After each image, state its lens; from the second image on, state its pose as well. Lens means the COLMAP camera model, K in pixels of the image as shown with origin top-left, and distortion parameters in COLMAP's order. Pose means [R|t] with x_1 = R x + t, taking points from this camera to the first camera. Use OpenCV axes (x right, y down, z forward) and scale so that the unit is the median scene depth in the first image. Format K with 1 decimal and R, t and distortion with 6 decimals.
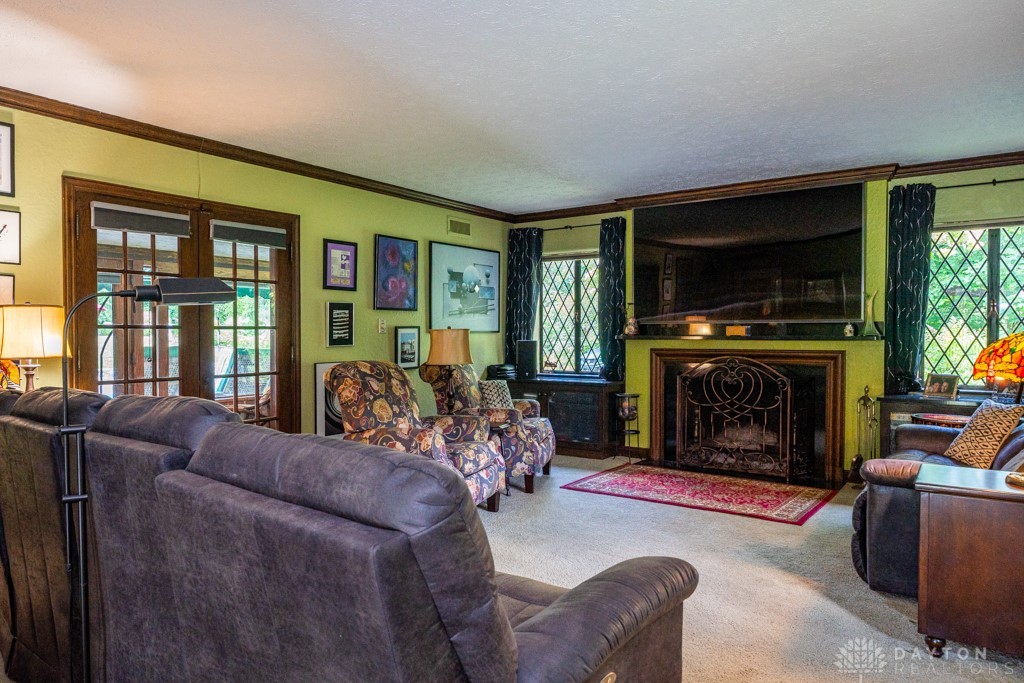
lens RADIAL K [[638.1, 0, 511.4], [0, 638.1, 341.9], [0, 0, 1]] dist [0.001285, 0.002858]
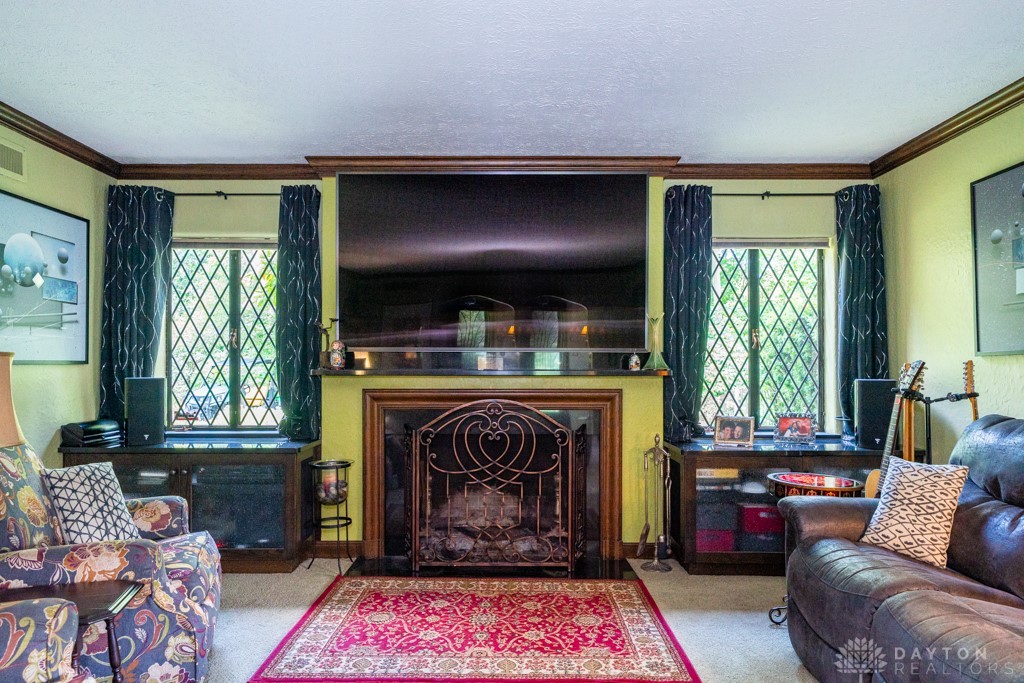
lens RADIAL K [[638.1, 0, 500.7], [0, 638.1, 362.6], [0, 0, 1]] dist [0.001285, 0.002858]
pose [[0.840420, 0.006125, 0.541902, -0.019464], [0.004908, 0.999809, -0.018912, -0.003758], [-0.541914, 0.018553, 0.840229, 0.362327]]
